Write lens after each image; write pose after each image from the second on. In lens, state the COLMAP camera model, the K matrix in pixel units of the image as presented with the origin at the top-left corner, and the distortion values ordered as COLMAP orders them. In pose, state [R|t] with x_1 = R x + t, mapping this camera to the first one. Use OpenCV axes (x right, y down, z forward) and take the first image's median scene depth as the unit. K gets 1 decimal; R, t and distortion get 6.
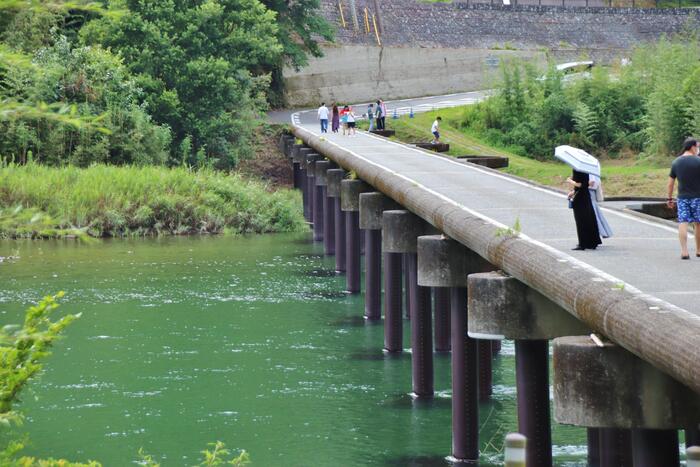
lens RADIAL K [[3391.2, 0, 350.0], [0, 3391.2, 233.5], [0, 0, 1]] dist [2.861059, -0.865812]
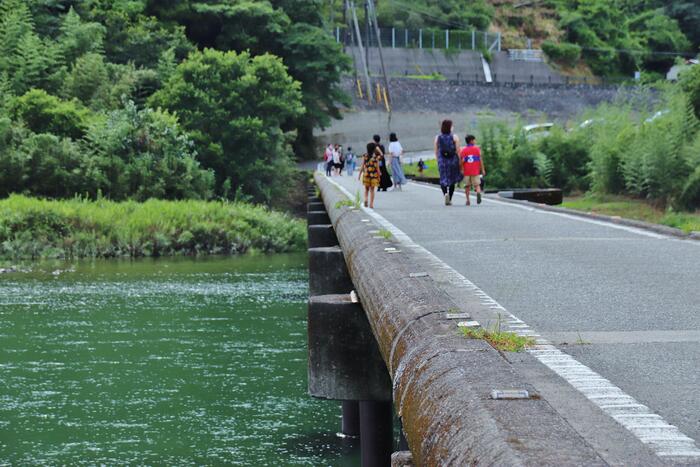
lens RADIAL K [[2427.9, 0, 361.1], [0, 2427.9, 233.8], [0, 0, 1]] dist [1.707175, 0.529402]
pose [[0.999803, -0.004639, -0.019308, 0.019282], [0.004363, 0.999888, -0.014303, 0.005468], [0.019372, 0.014216, 0.999711, 0.092463]]
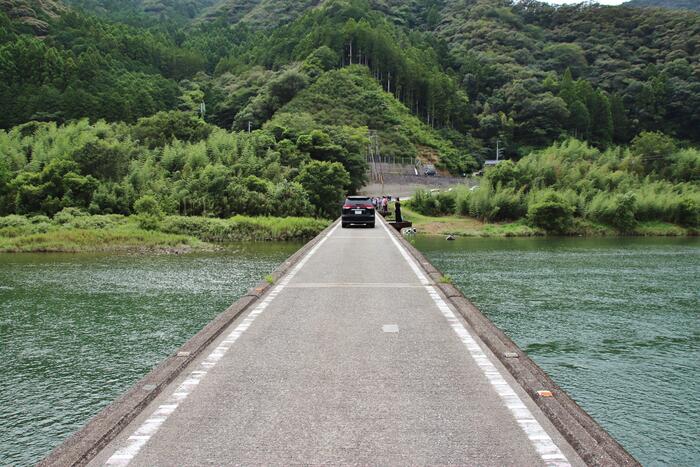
lens RADIAL K [[618.4, 0, 350.0], [0, 618.4, 233.5], [0, 0, 1]] dist [-0.108584, 0.168587]
pose [[0.997902, 0.011281, -0.063758, 0.020123], [-0.010432, 0.999853, 0.013641, -0.011903], [0.063903, -0.012947, 0.997872, 0.393595]]
